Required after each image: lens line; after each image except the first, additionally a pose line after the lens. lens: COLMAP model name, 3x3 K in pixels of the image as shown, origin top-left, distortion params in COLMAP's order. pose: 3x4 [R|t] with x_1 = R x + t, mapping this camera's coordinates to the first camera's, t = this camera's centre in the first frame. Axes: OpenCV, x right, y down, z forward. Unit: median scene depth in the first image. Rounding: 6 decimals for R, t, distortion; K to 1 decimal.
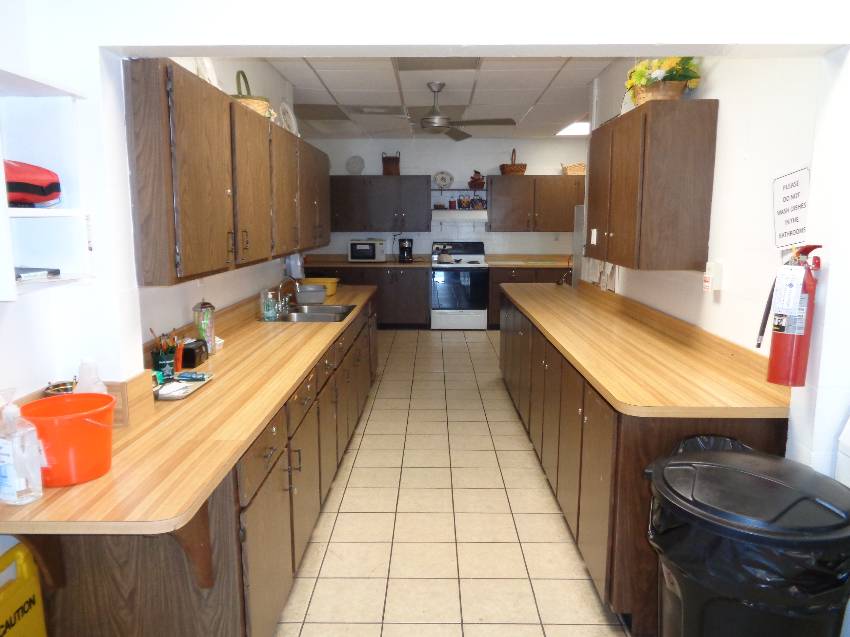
lens RADIAL K [[625.9, 0, 423.3], [0, 625.9, 318.6], [0, 0, 1]] dist [0.005628, -0.001026]
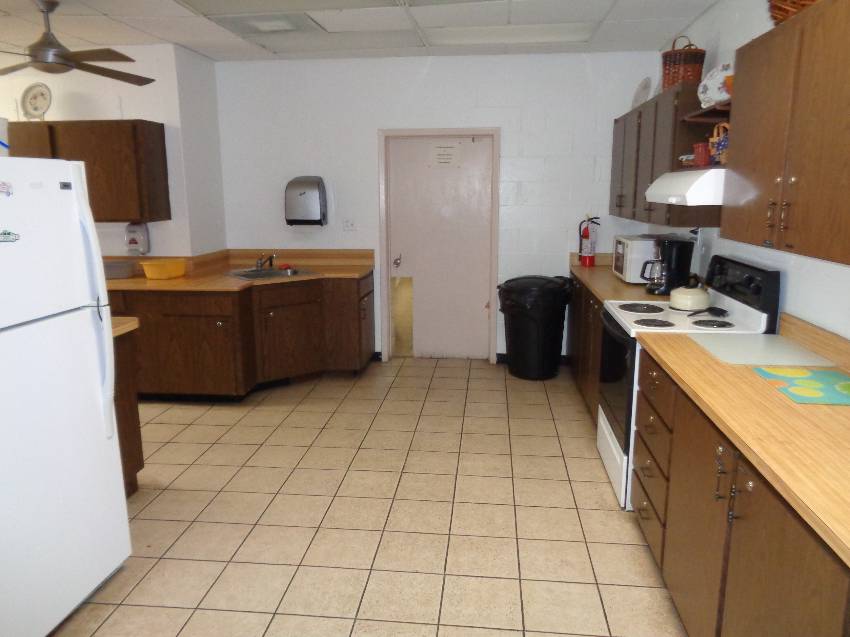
lens RADIAL K [[625.9, 0, 427.2], [0, 625.9, 316.2], [0, 0, 1]] dist [0.005628, -0.001026]
pose [[0.996079, 0.003480, -0.088404, 0.001318], [-0.000431, 0.999405, 0.034475, -0.023607], [0.088471, -0.034301, 0.995488, 0.147005]]
